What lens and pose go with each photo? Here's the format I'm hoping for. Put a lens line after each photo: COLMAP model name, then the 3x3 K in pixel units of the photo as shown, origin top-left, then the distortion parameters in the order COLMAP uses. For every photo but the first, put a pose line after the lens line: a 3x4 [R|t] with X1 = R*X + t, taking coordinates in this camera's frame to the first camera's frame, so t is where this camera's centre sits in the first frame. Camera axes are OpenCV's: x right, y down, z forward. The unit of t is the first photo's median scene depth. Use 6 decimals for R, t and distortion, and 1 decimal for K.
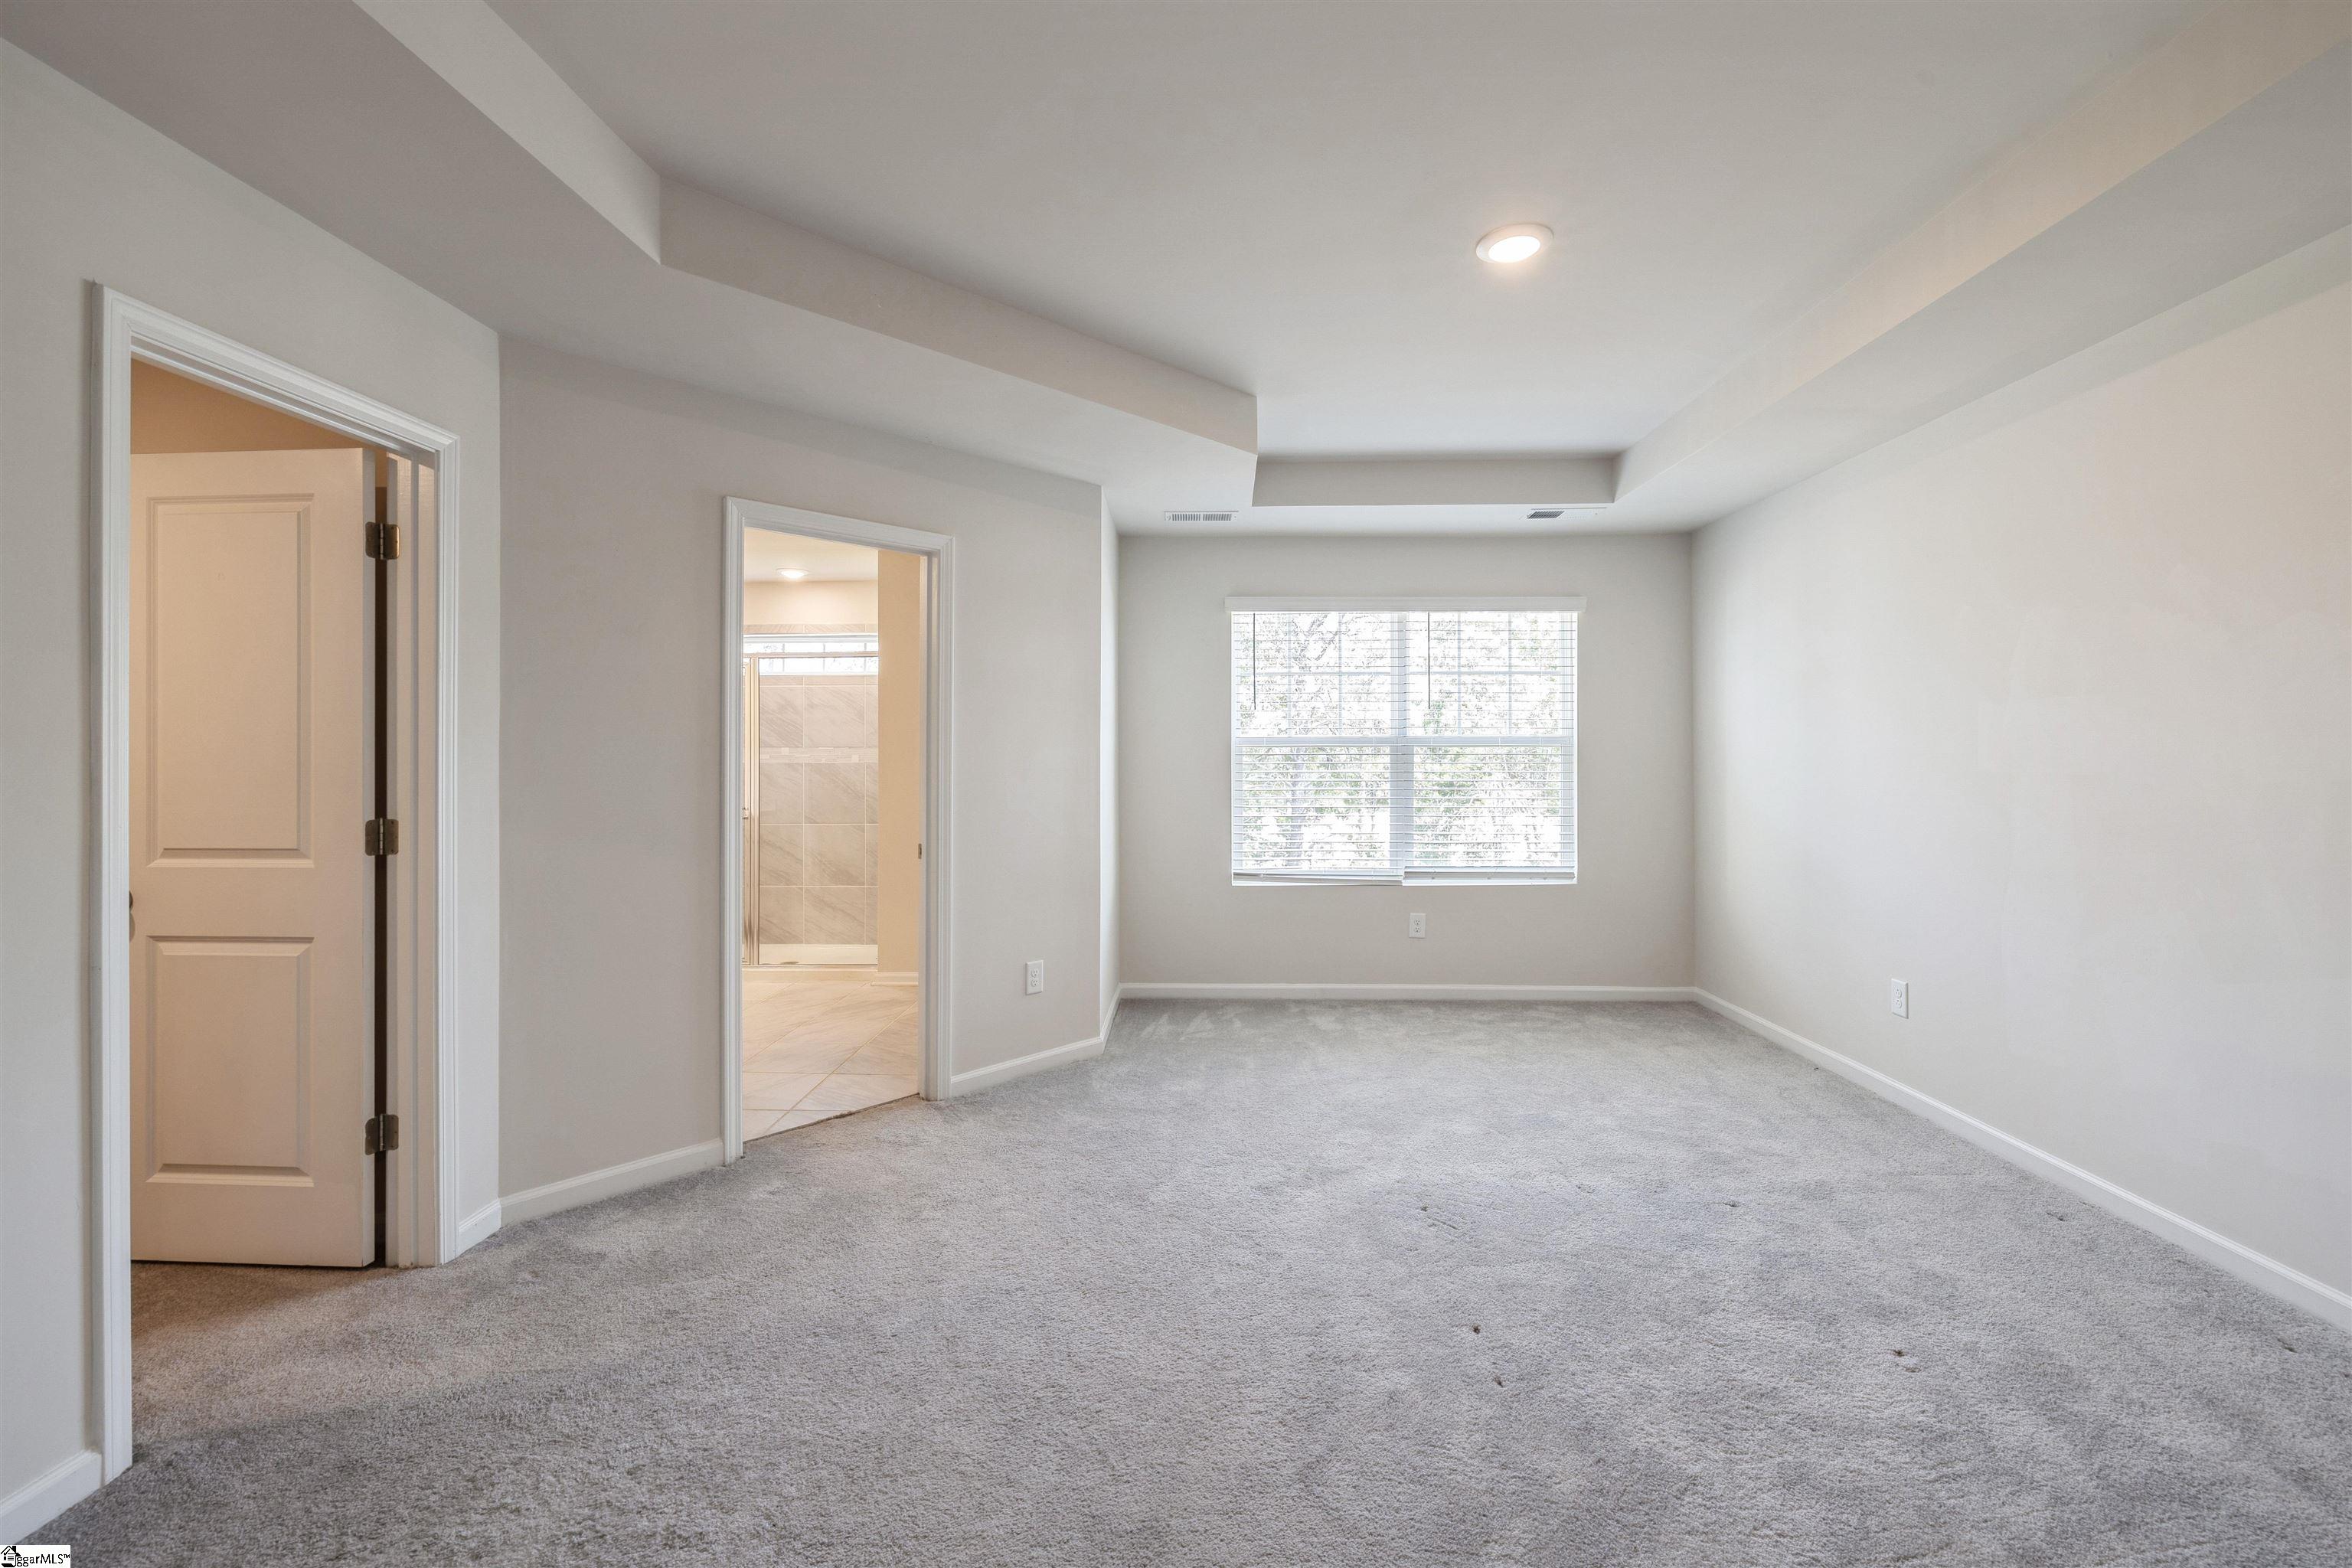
lens RADIAL K [[1009.5, 0, 1172.0], [0, 1009.5, 778.0], [0, 0, 1]] dist [-0.000730, -0.000198]
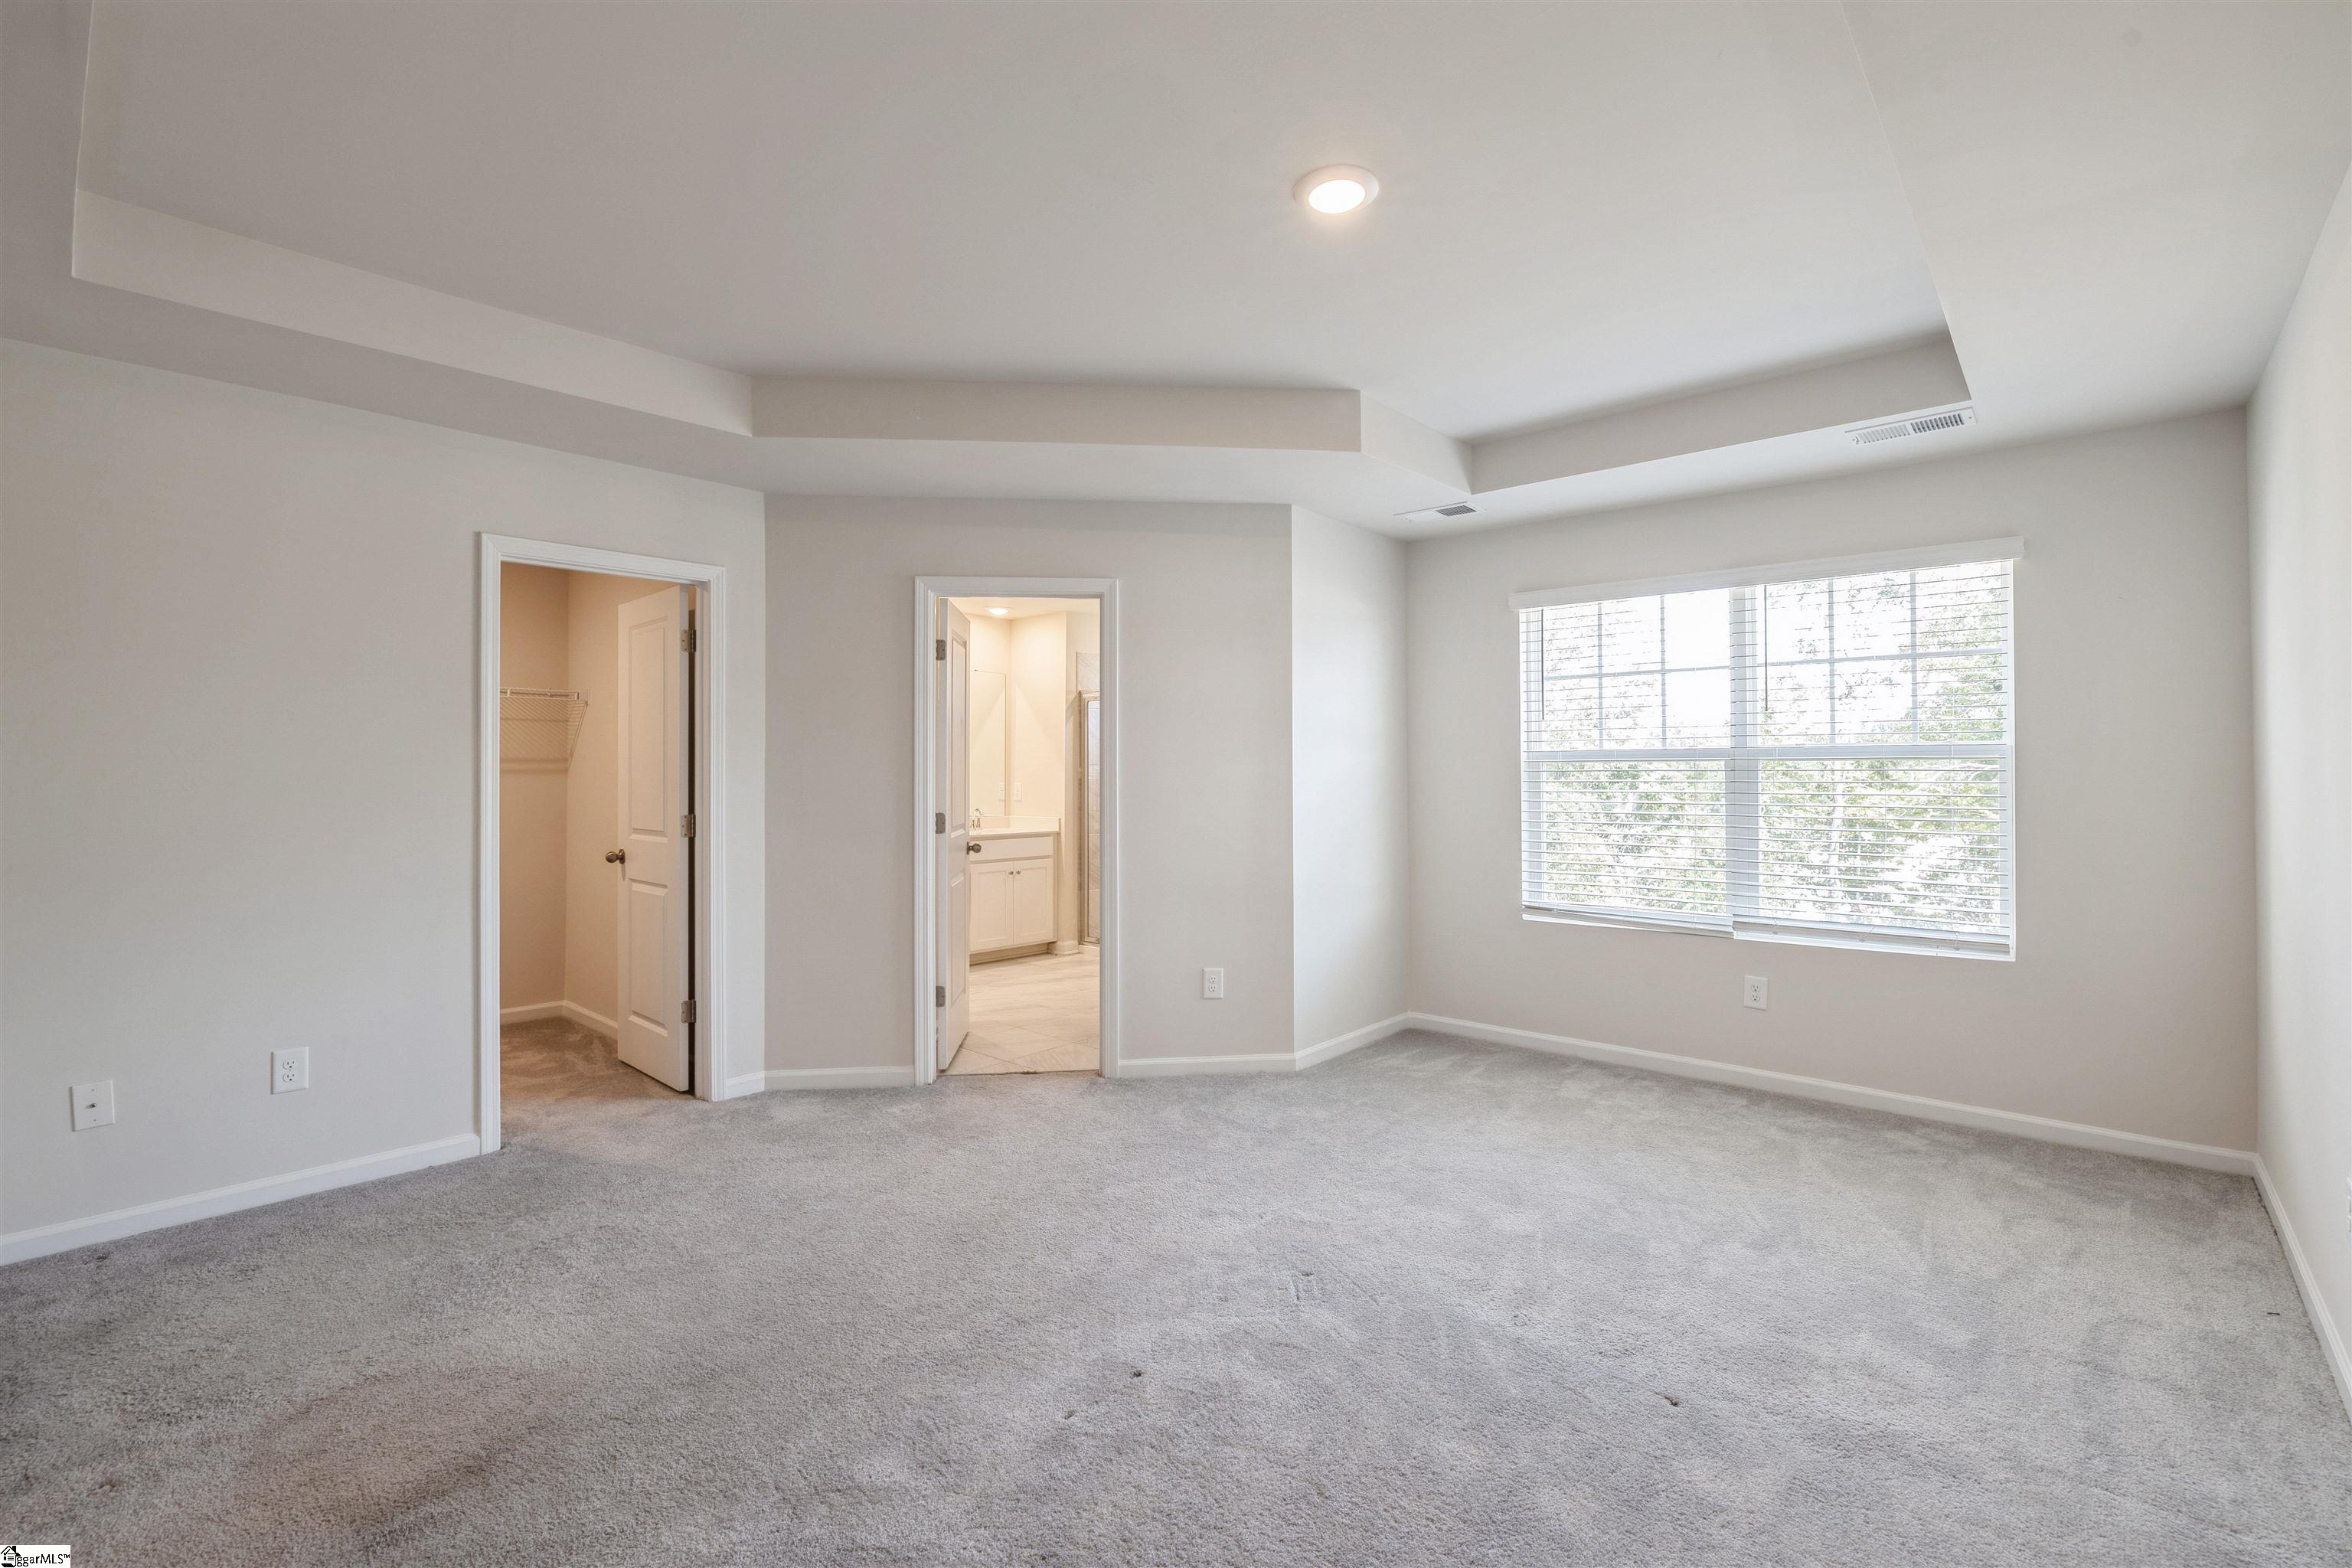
lens RADIAL K [[1030.8, 0, 1176.0], [0, 1030.8, 784.0], [0, 0, 1]] dist [-0.014967, -0.000089]
pose [[0.766446, 0.006521, -0.642275, 0.569915], [-0.010842, 0.999937, -0.002785, -0.008262], [0.642217, 0.009098, 0.766469, 0.161443]]
